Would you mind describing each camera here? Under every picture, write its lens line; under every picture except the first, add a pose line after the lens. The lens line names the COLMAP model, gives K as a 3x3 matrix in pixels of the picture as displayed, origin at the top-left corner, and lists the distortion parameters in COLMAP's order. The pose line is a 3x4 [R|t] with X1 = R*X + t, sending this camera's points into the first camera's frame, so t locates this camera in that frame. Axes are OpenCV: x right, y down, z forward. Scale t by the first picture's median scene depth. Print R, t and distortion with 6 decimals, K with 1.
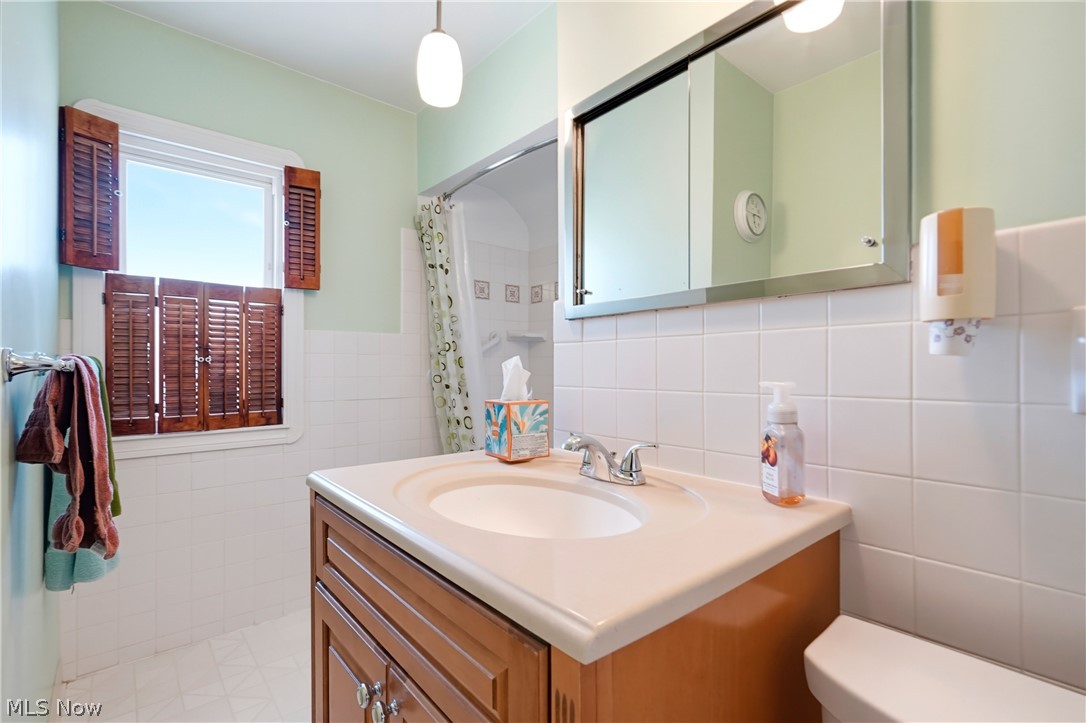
lens RADIAL K [[494.0, 0, 545.8], [0, 494.0, 360.7], [0, 0, 1]] dist [-0.005859, 0.003034]
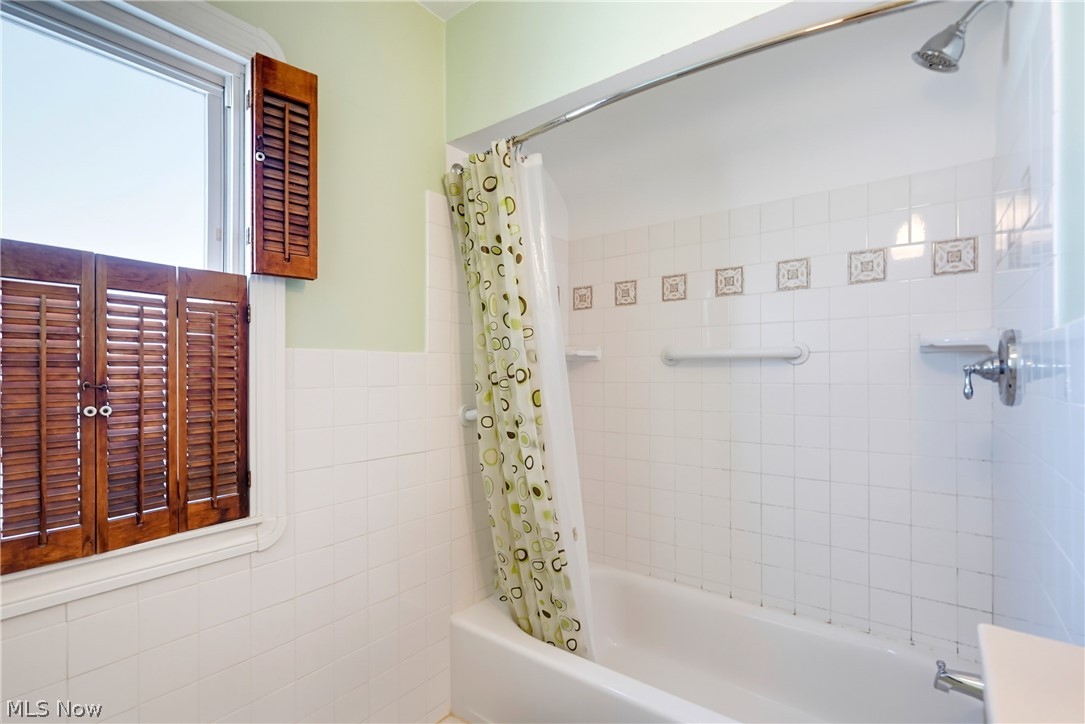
lens RADIAL K [[493.6, 0, 540.8], [0, 493.6, 368.5], [0, 0, 1]] dist [-0.005859, 0.003034]
pose [[0.978902, -0.001944, 0.204322, -0.325559], [0.001497, 0.999996, 0.002341, -0.041197], [-0.204326, -0.001986, 0.978901, 0.387227]]
